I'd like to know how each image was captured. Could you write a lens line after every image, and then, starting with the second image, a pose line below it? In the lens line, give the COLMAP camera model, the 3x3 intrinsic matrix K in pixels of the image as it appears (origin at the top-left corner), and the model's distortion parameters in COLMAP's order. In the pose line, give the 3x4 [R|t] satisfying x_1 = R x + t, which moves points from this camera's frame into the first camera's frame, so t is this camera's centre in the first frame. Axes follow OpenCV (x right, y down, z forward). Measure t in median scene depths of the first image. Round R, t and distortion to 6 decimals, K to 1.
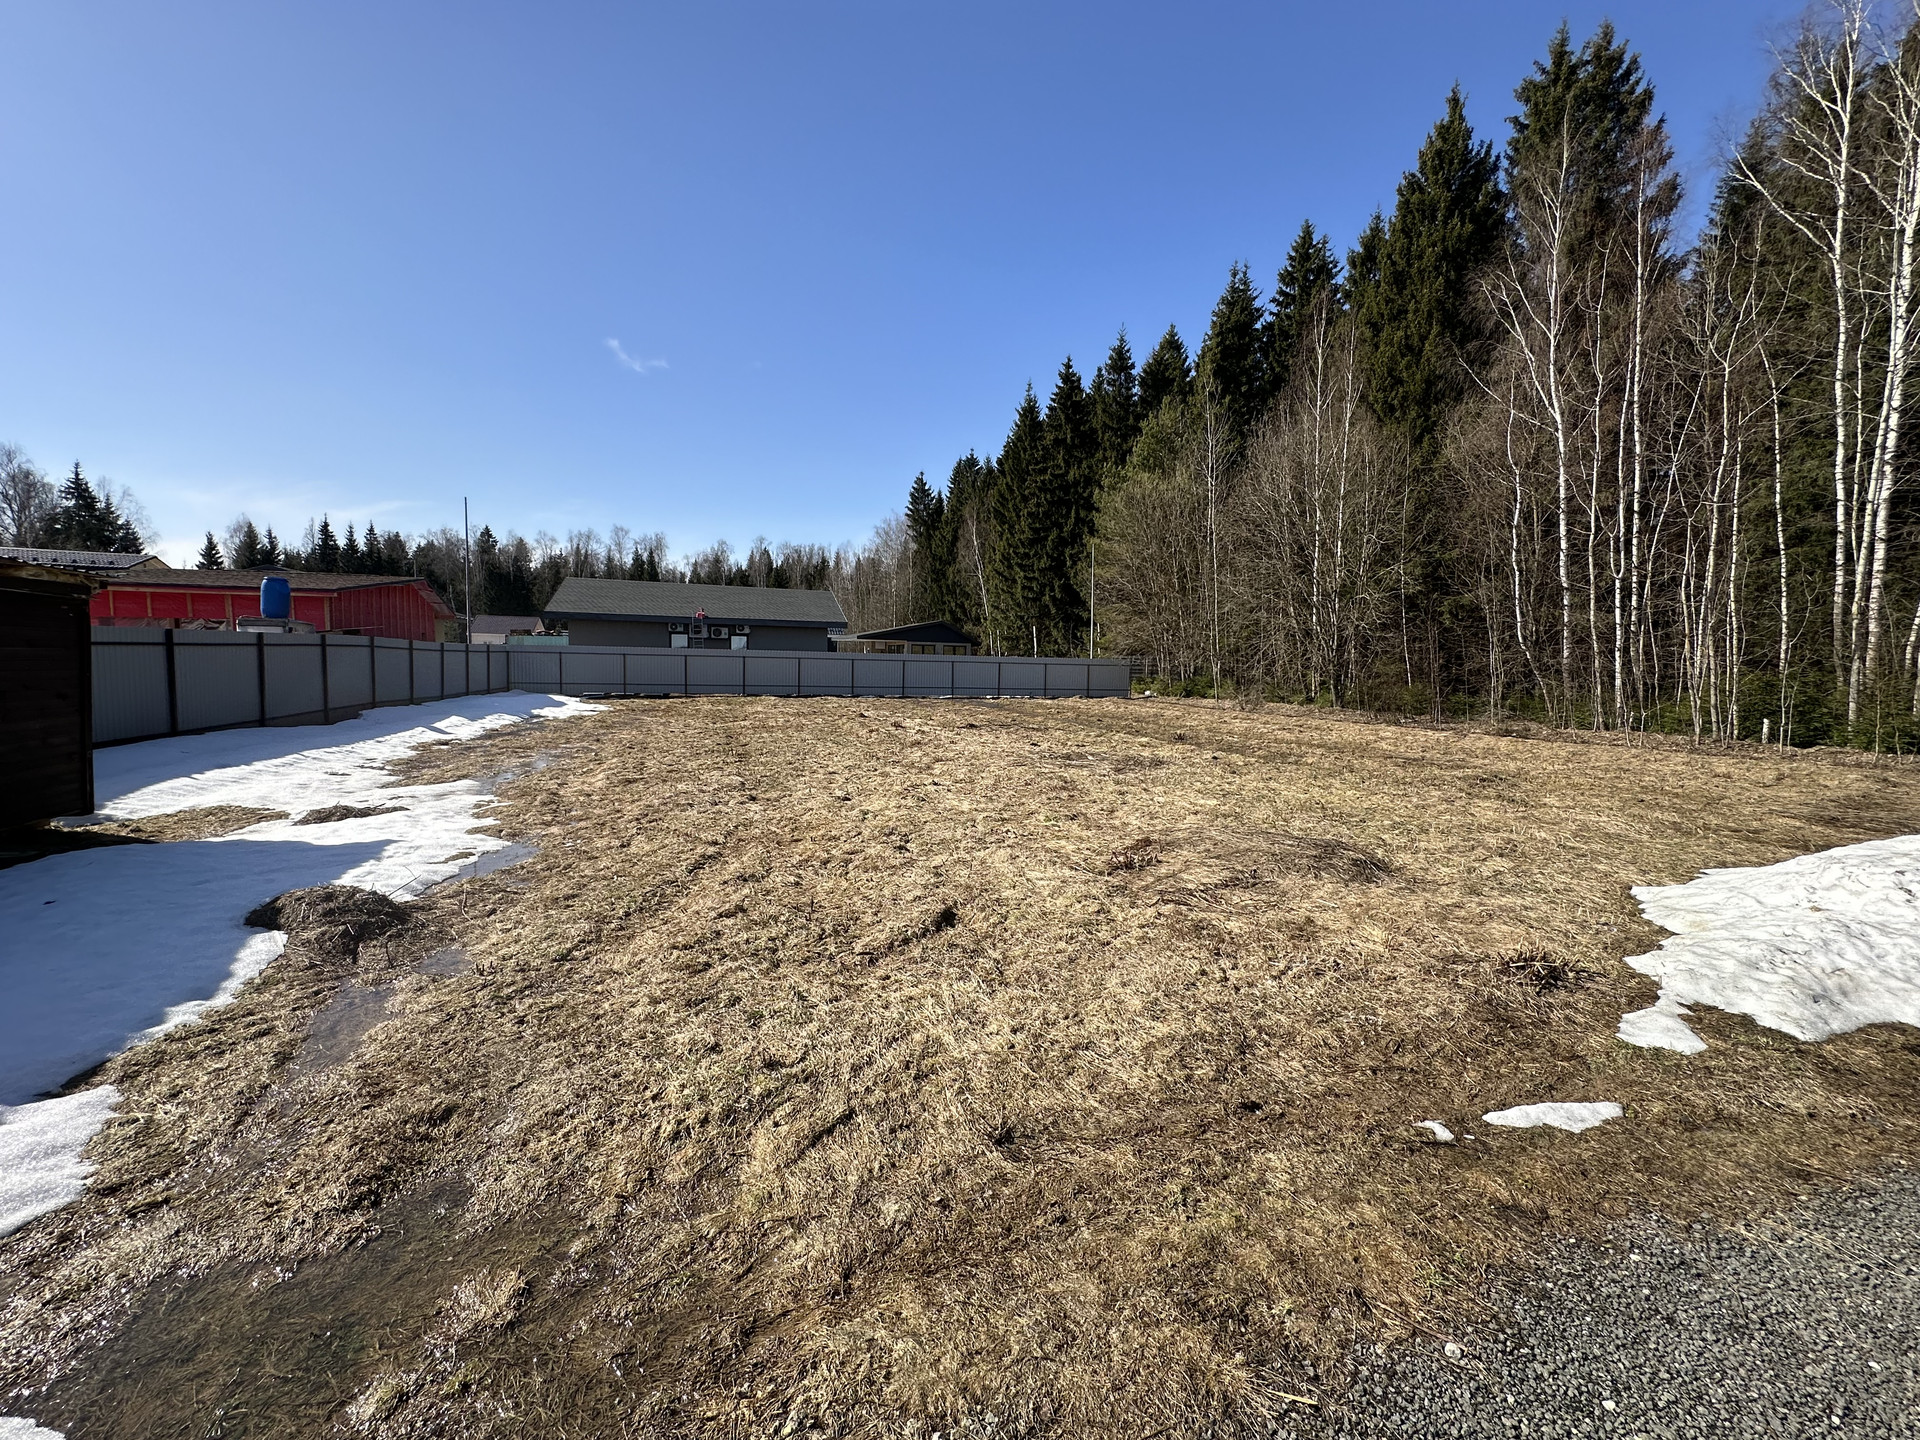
lens RADIAL K [[766.1, 0, 959.2], [0, 766.1, 719.7], [0, 0, 1]] dist [0.000522, 0.000162]
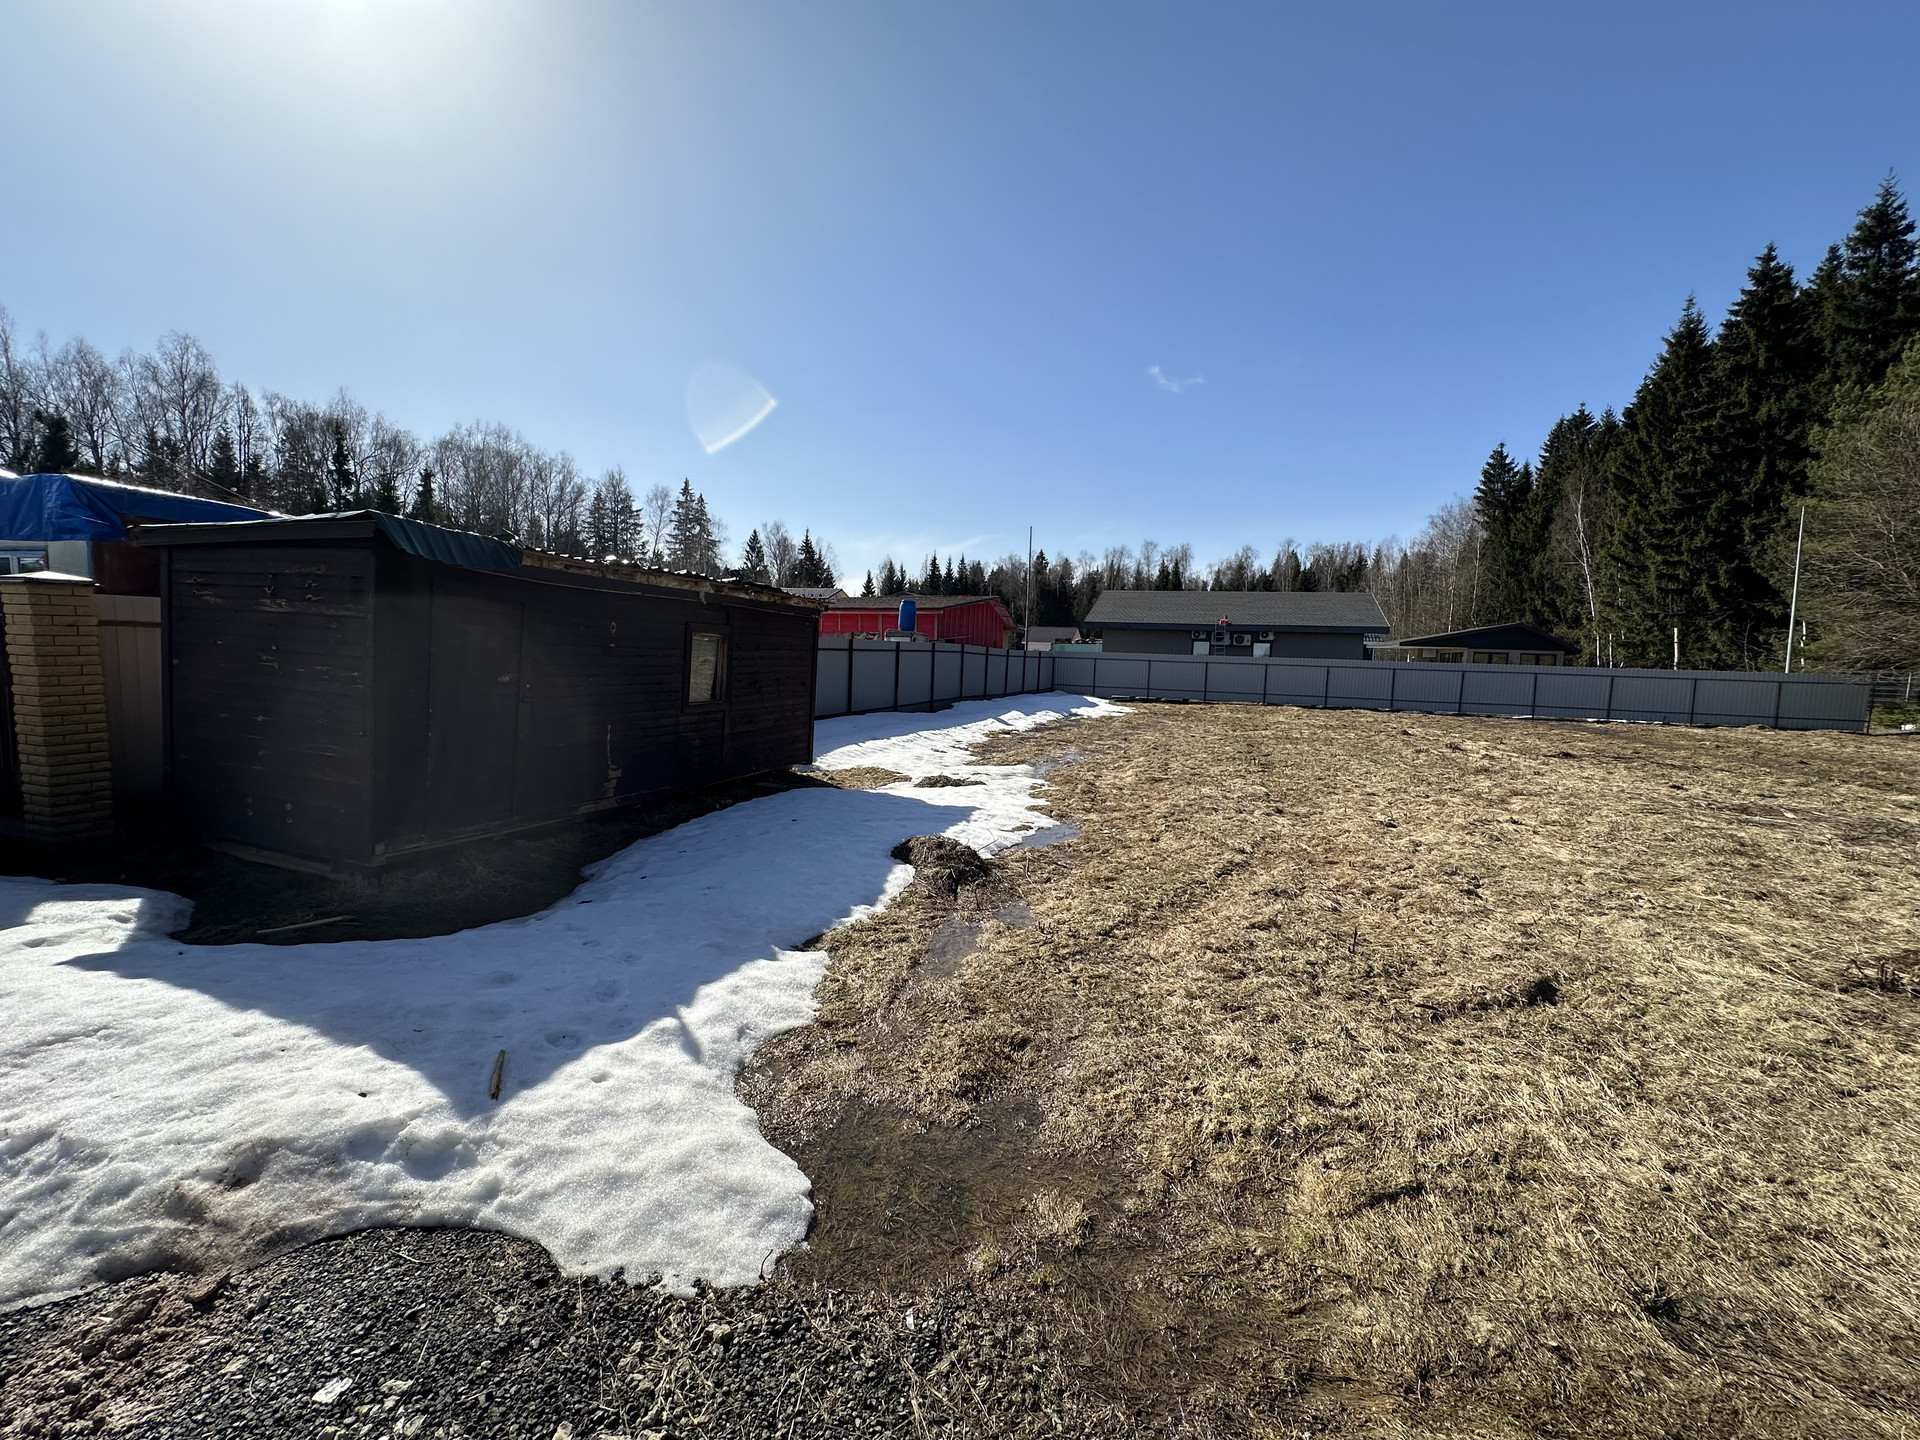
lens RADIAL K [[766.1, 0, 959.7], [0, 766.1, 720.9], [0, 0, 1]] dist [0.000522, 0.000162]
pose [[0.797573, 0.055879, -0.600629, -0.008065], [-0.060941, 0.998070, 0.011932, 0.001375], [0.600137, 0.027086, 0.799439, -0.001637]]
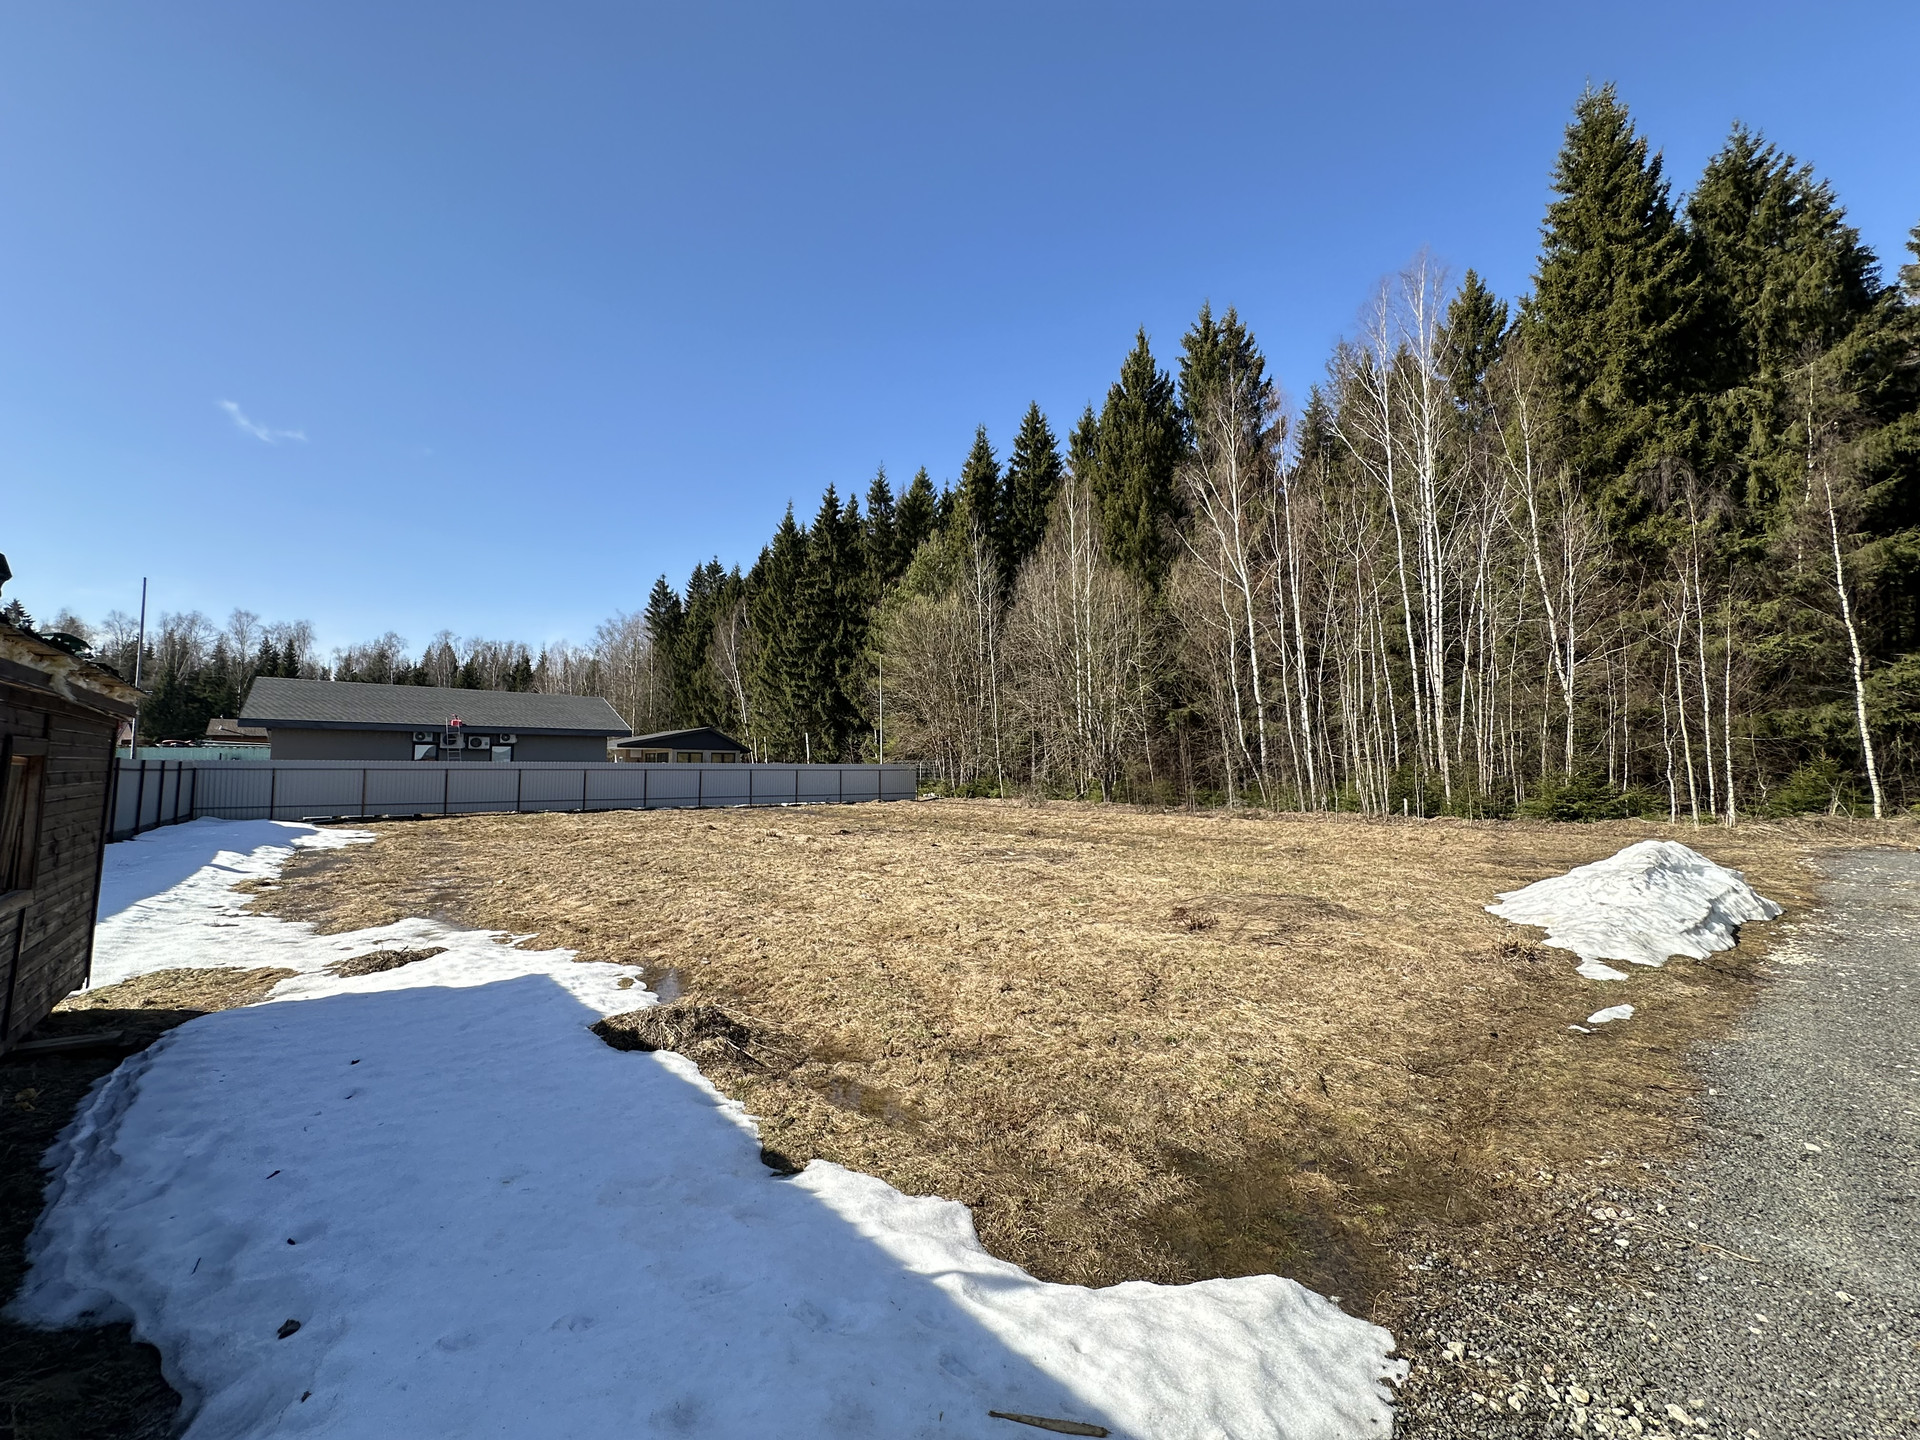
lens RADIAL K [[766.1, 0, 959.3], [0, 766.1, 718.7], [0, 0, 1]] dist [0.000522, 0.000162]
pose [[0.933790, 0.002934, 0.357811, -0.168824], [0.045851, 0.990742, -0.127783, -0.003317], [-0.354873, 0.135728, 0.925010, -0.030983]]
